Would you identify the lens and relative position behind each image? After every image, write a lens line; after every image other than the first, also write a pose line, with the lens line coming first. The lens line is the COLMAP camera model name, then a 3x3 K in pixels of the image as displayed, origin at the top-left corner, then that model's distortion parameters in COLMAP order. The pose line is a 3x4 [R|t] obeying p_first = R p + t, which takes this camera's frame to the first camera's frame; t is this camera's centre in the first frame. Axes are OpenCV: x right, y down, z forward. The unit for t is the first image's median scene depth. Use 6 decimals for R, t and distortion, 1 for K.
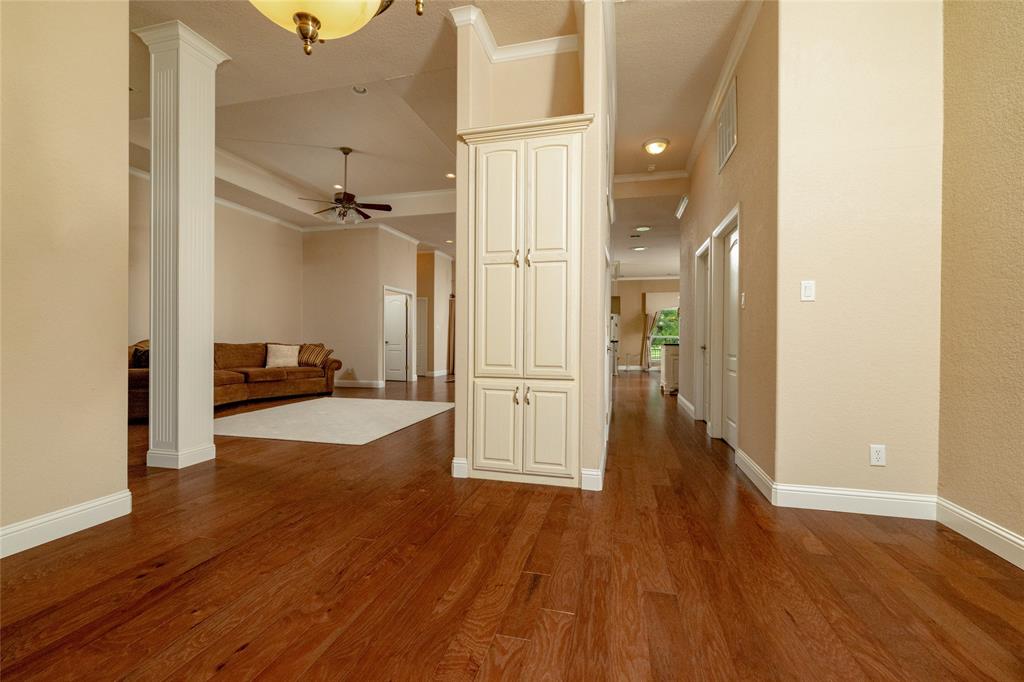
lens RADIAL K [[437.4, 0, 506.4], [0, 437.4, 342.3], [0, 0, 1]] dist [-0.011060, 0.001863]
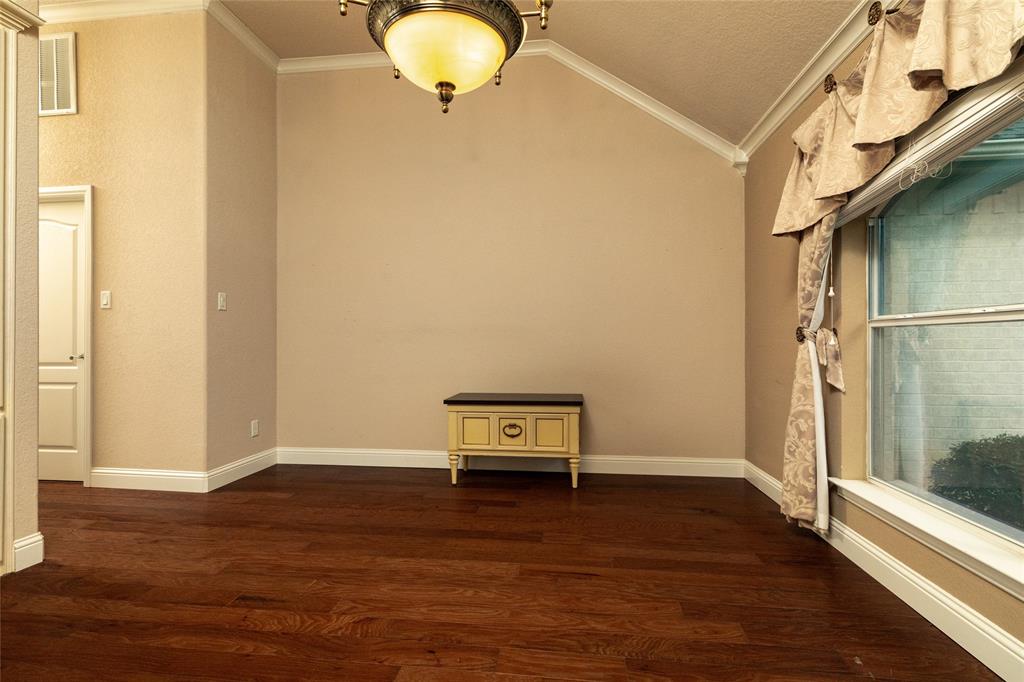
lens RADIAL K [[500.6, 0, 507.3], [0, 500.6, 338.9], [0, 0, 1]] dist [0.001463, -0.000561]
pose [[-0.123266, -0.000338, 0.992374, -1.125713], [0.012284, 0.999923, 0.001866, -0.012930], [-0.992298, 0.012421, -0.123252, 0.594932]]
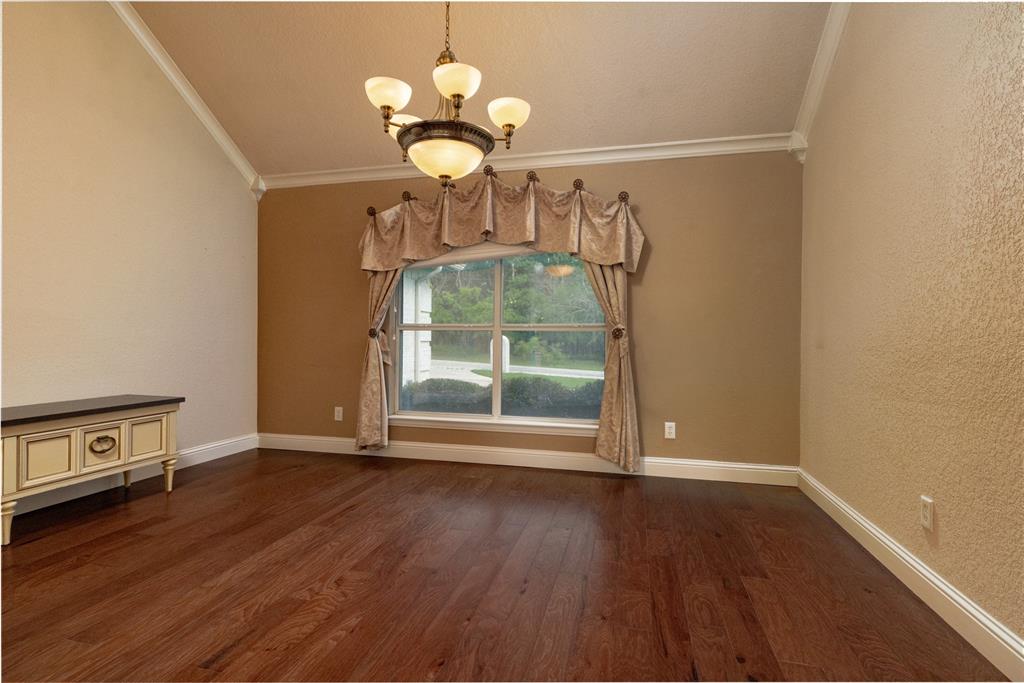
lens RADIAL K [[500.6, 0, 510.4], [0, 500.6, 345.8], [0, 0, 1]] dist [0.001463, -0.000561]
pose [[-0.999844, -0.015731, -0.008085, -0.443962], [-0.015938, 0.999529, 0.026237, -0.025439], [0.007669, 0.026362, -0.999623, 1.934912]]
